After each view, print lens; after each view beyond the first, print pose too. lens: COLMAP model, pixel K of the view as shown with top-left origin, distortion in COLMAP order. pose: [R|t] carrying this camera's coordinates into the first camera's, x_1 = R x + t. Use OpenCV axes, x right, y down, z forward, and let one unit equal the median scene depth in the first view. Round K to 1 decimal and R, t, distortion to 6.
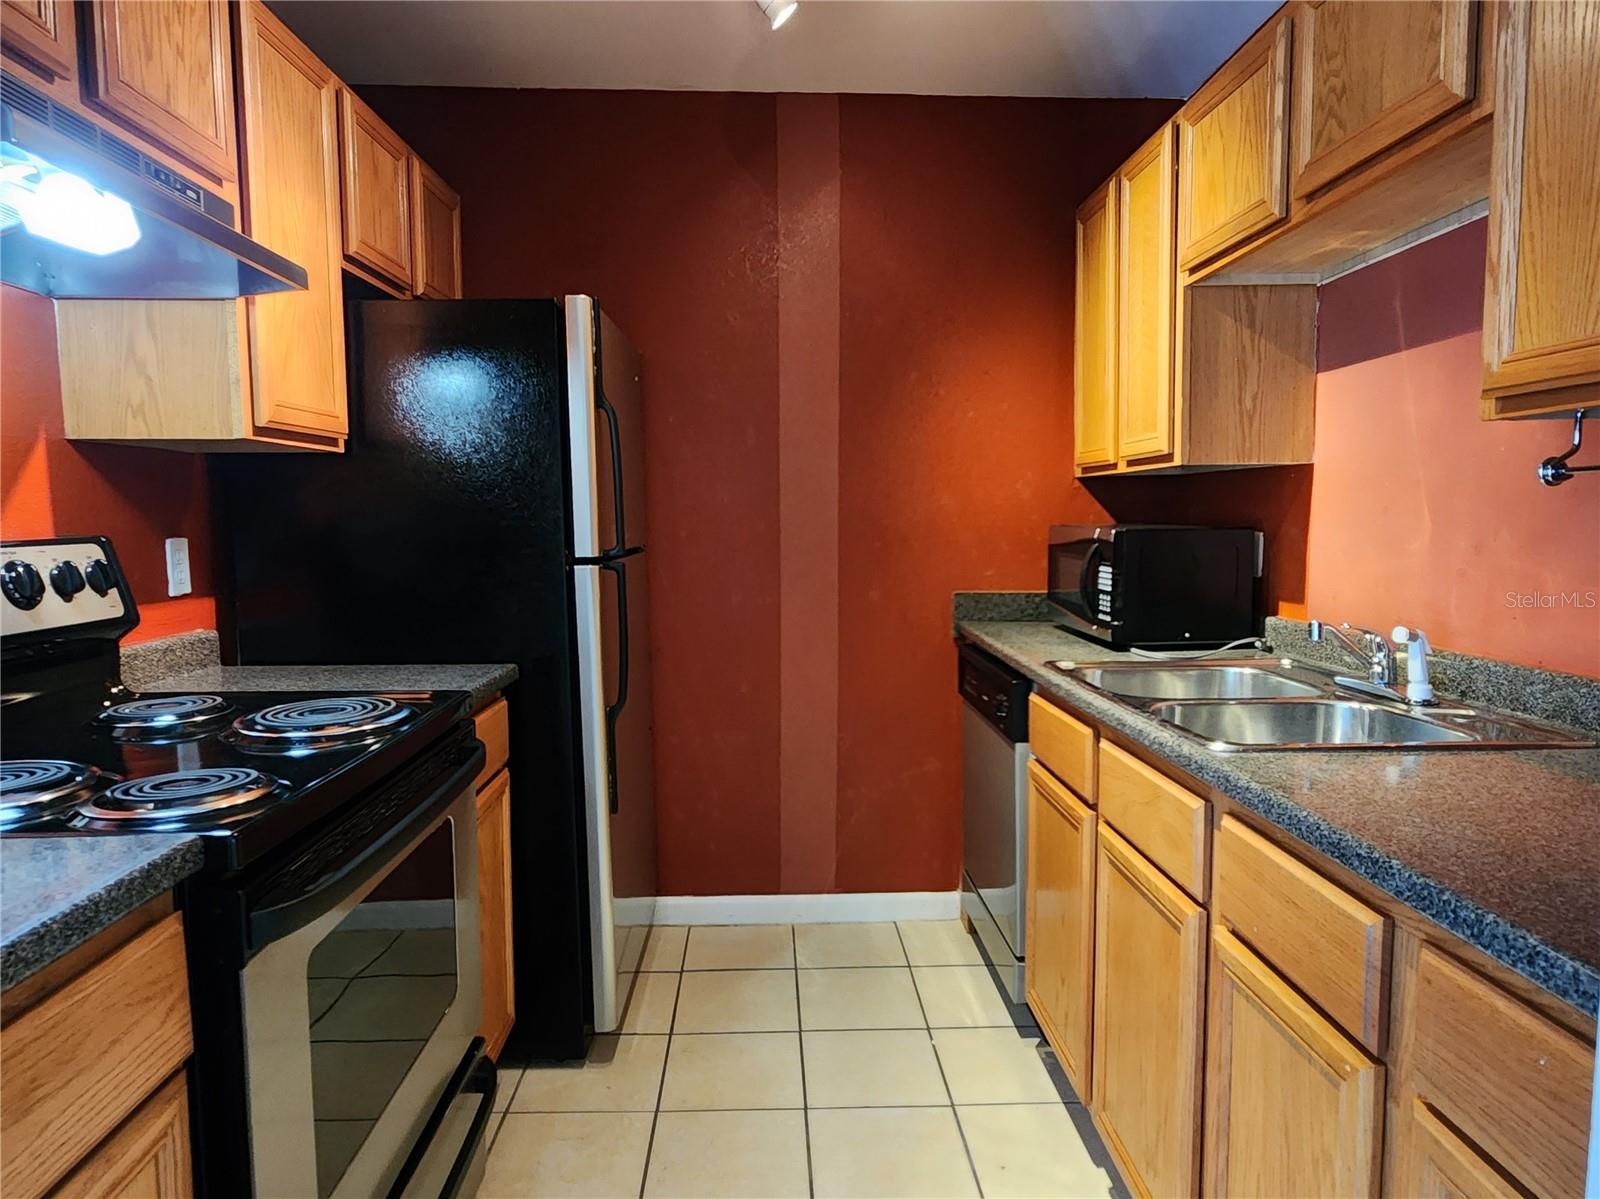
lens RADIAL K [[981.6, 0, 799.7], [0, 981.6, 605.4], [0, 0, 1]] dist [-0.003833, -0.003488]
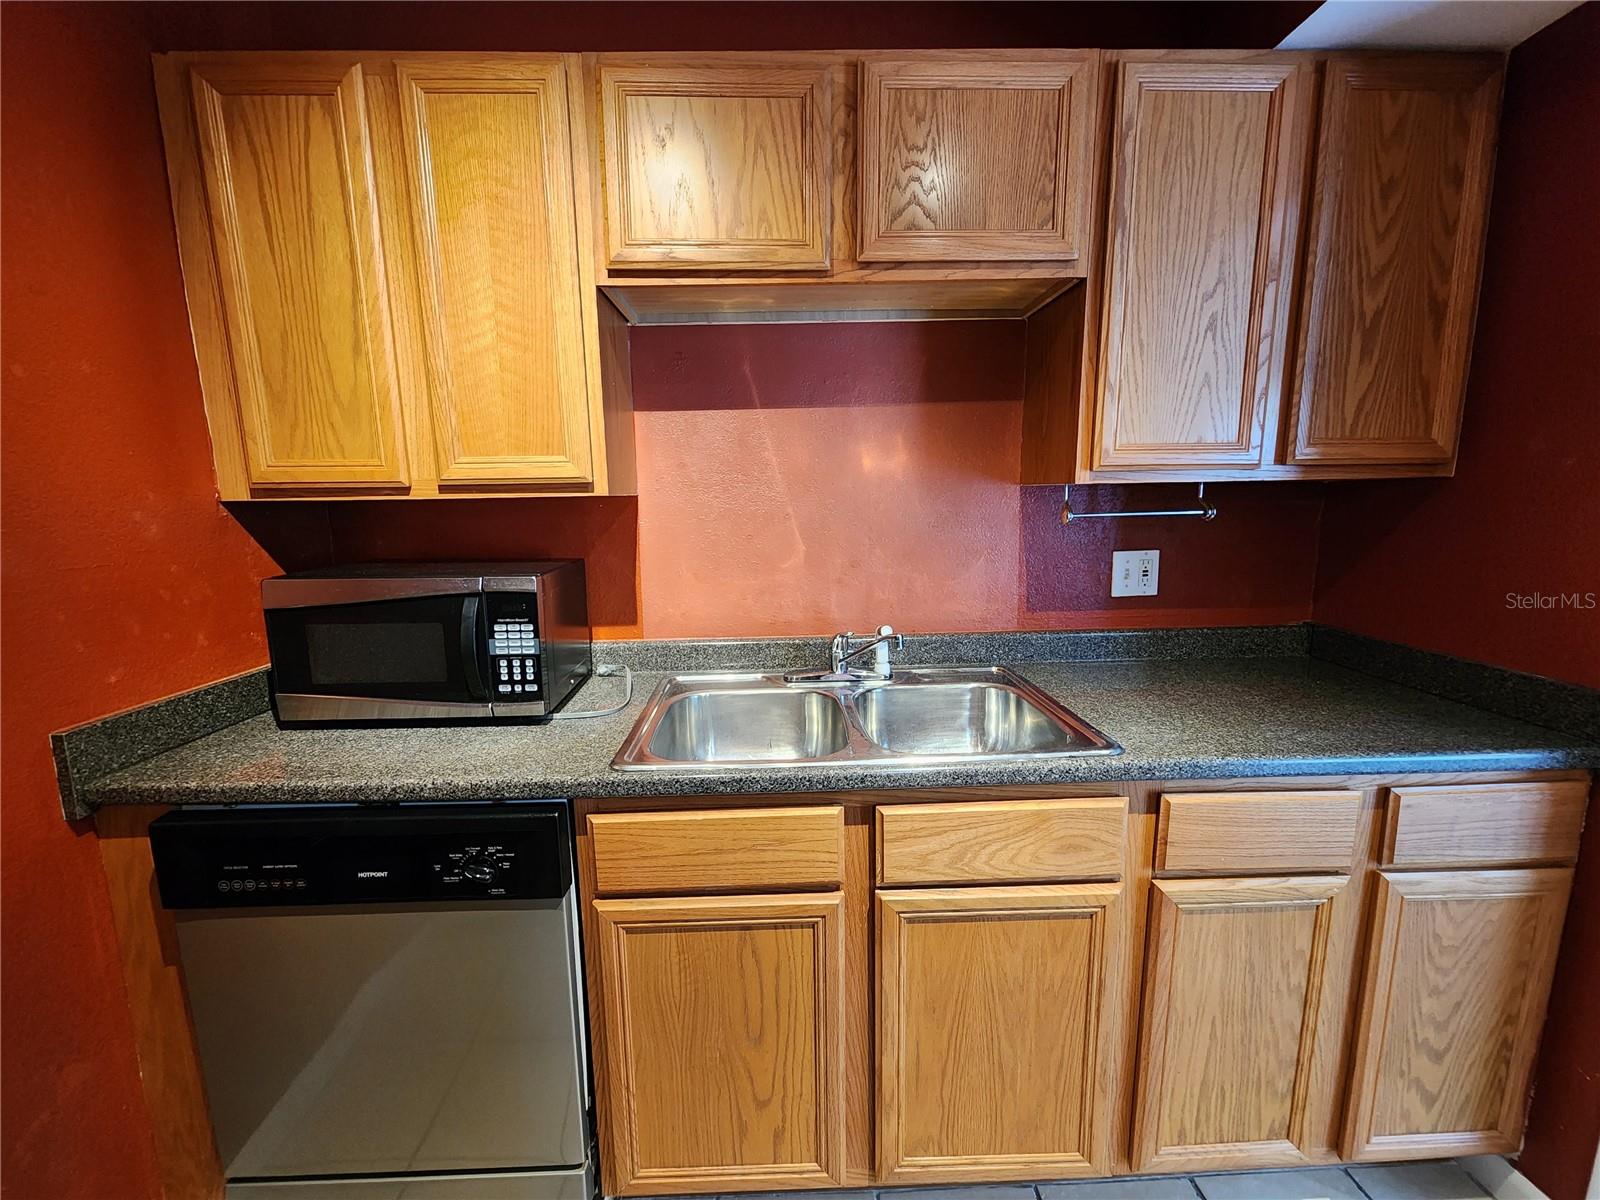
lens RADIAL K [[661.2, 0, 797.1], [0, 661.2, 606.2], [0, 0, 1]] dist [-0.001338, -0.000221]
pose [[0.010610, -0.155379, 0.987798, -0.253554], [0.106909, 0.982368, 0.153376, -0.140642], [-0.994212, 0.103977, 0.027035, 0.979454]]
